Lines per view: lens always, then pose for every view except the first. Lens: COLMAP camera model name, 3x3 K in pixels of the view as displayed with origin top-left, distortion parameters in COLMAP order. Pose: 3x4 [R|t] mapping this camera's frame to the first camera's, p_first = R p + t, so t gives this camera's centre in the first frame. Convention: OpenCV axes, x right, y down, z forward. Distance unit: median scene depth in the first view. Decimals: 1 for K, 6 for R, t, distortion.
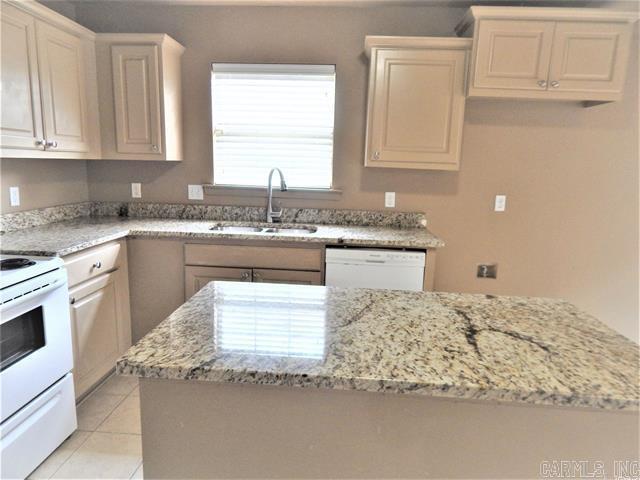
lens RADIAL K [[421.0, 0, 320.8], [0, 421.0, 231.4], [0, 0, 1]] dist [0.009284, -0.024371]
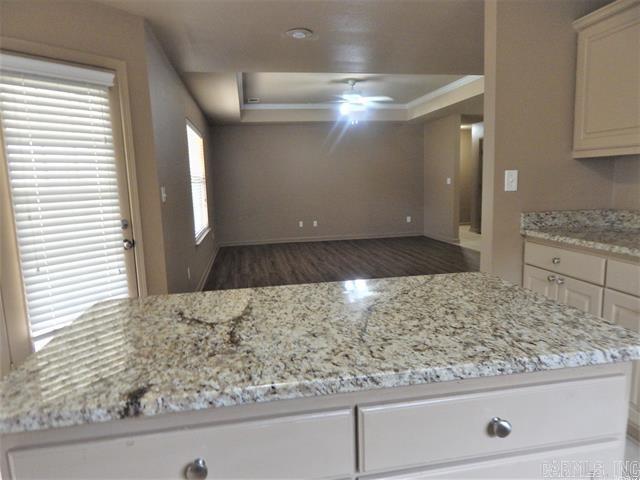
lens RADIAL K [[424.4, 0, 316.7], [0, 424.4, 239.8], [0, 0, 1]] dist [-0.002999, -0.002441]
pose [[-0.975185, 0.035422, -0.218541, 0.199645], [-0.031551, 0.954807, 0.295547, -0.104861], [0.219133, 0.295108, -0.929996, 0.941484]]
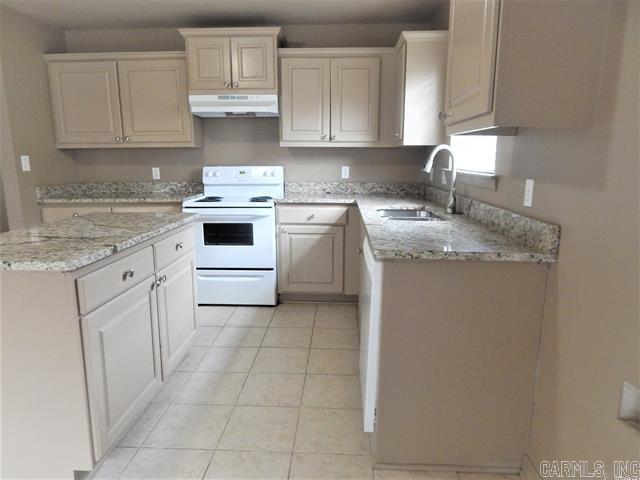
lens RADIAL K [[421.0, 0, 320.8], [0, 421.0, 231.4], [0, 0, 1]] dist [0.009284, -0.024371]
pose [[0.007537, 0.151664, -0.988403, 0.970580], [-0.163607, 0.975299, 0.148405, -0.096139], [0.986497, 0.160591, 0.032164, 0.990844]]
